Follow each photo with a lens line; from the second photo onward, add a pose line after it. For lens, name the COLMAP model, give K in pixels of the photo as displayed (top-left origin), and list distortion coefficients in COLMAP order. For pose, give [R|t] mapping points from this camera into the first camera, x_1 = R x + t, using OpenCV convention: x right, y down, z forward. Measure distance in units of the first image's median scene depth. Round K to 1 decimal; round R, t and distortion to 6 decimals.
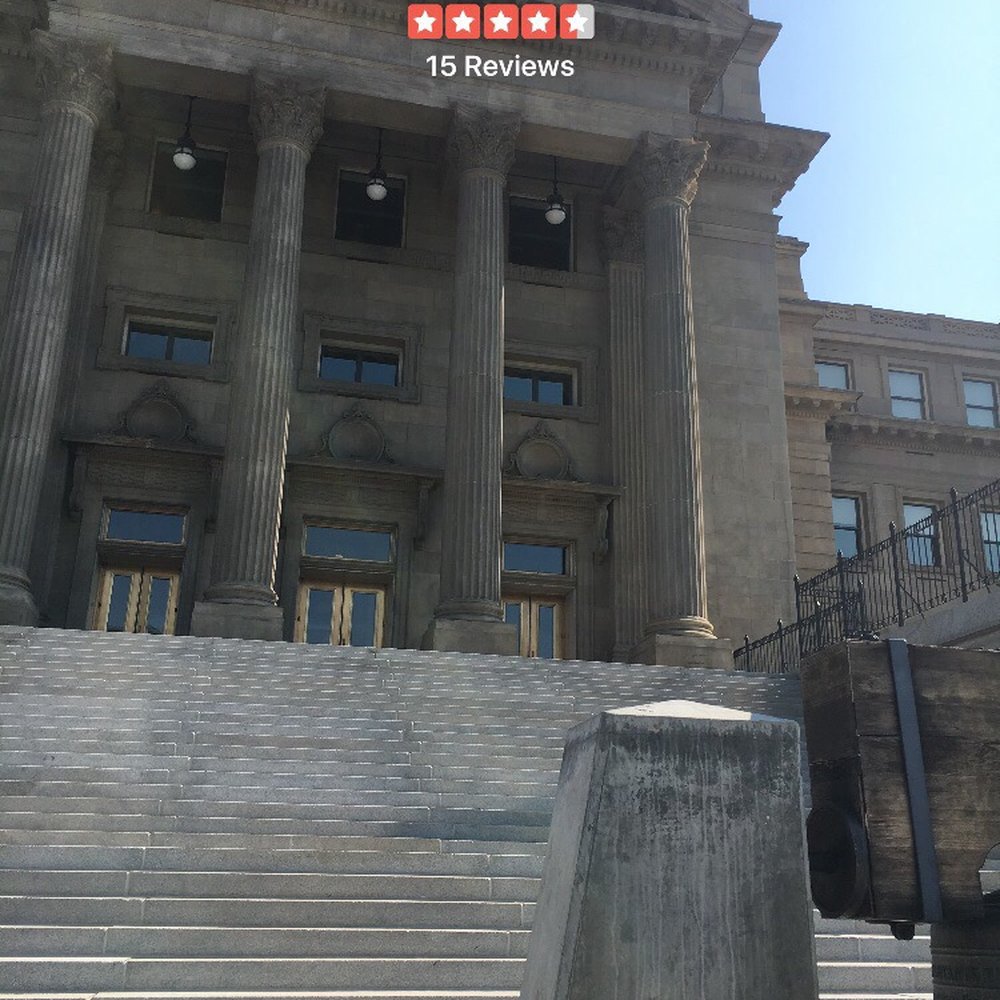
lens RADIAL K [[1132.2, 0, 500.0], [0, 1132.2, 500.0], [0, 0, 1]] dist [0.063996, -0.032955]
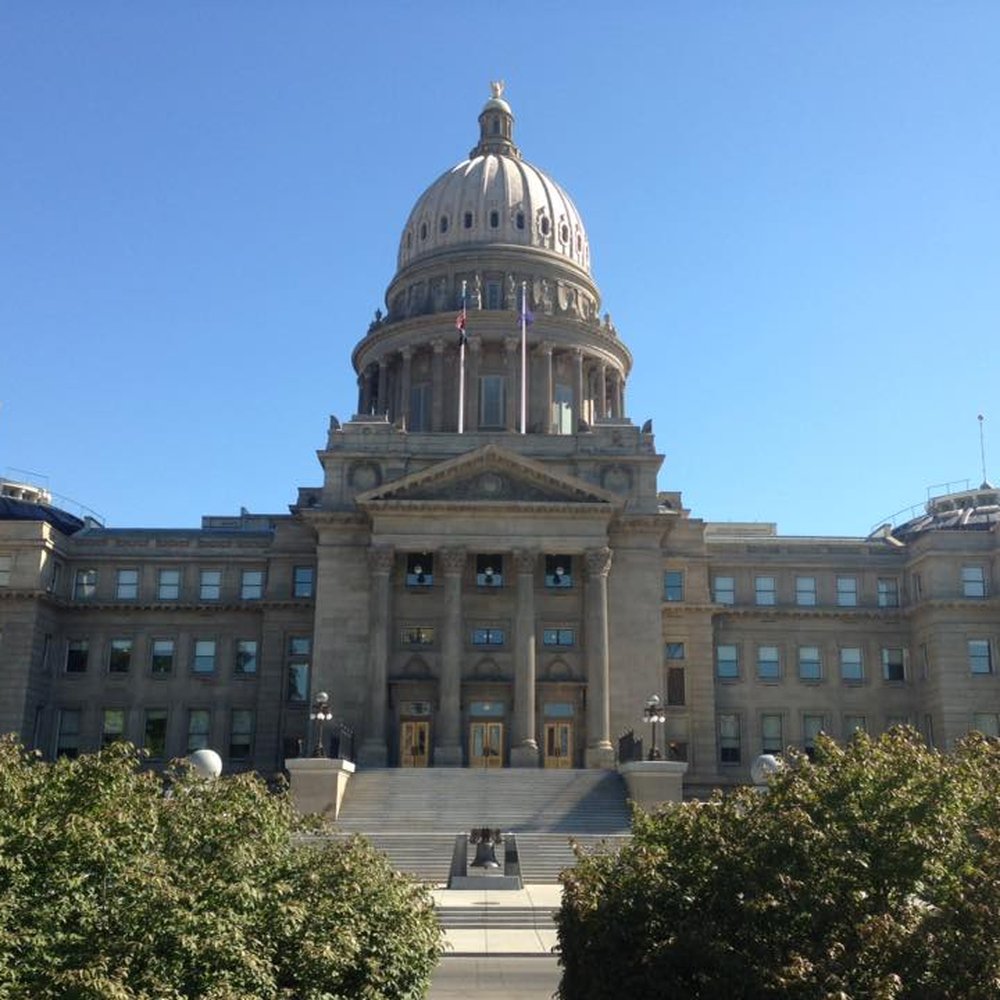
lens RADIAL K [[1223.5, 0, 500.0], [0, 1223.5, 500.0], [0, 0, 1]] dist [0.086292, -0.051338]
pose [[0.977967, -0.061088, -0.199619, 0.508831], [0.077037, 0.994343, 0.073124, -0.665961], [0.194023, -0.086891, 0.977141, -1.805948]]
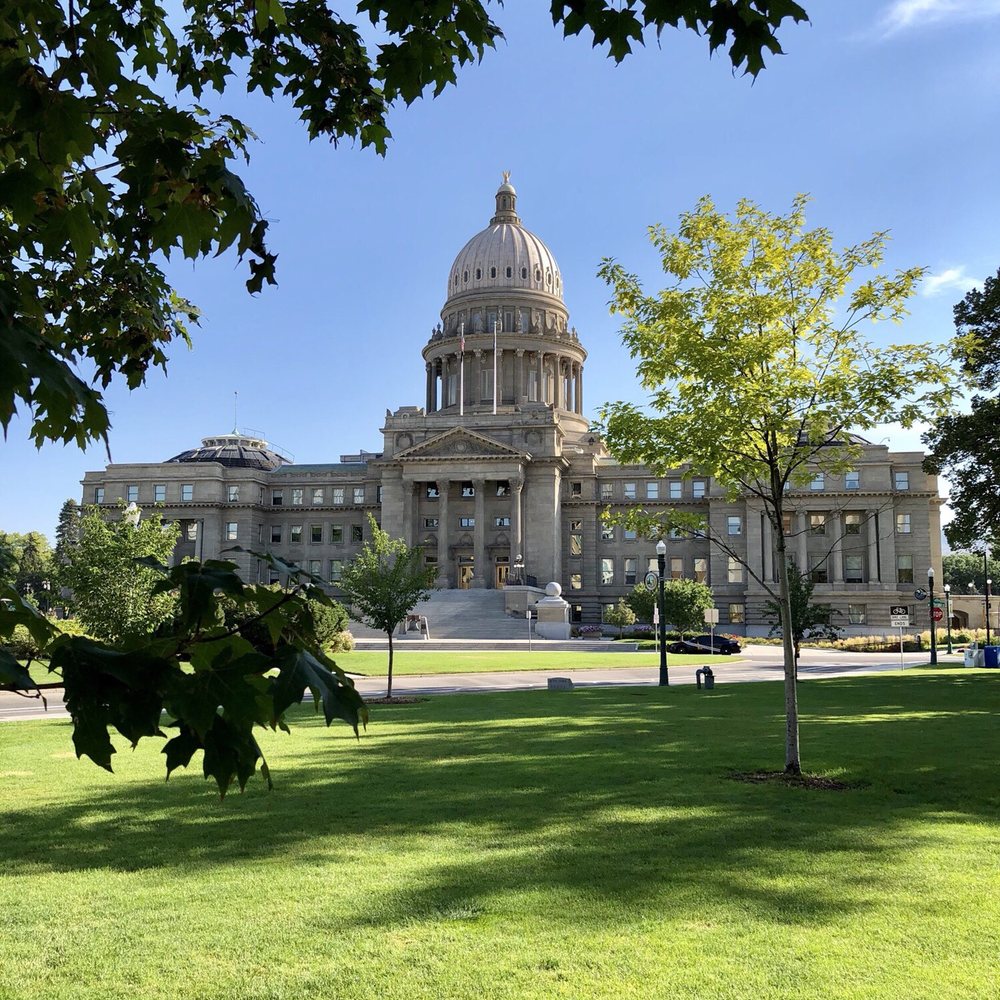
lens RADIAL K [[997.4, 0, 497.6], [0, 997.4, 496.5], [0, 0, 1]] dist [0.054504, -0.054933]
pose [[0.910994, -0.059394, -0.408120, 1.911622], [0.144819, 0.972629, 0.181714, -1.072335], [0.386157, -0.224643, 0.894661, -3.045850]]
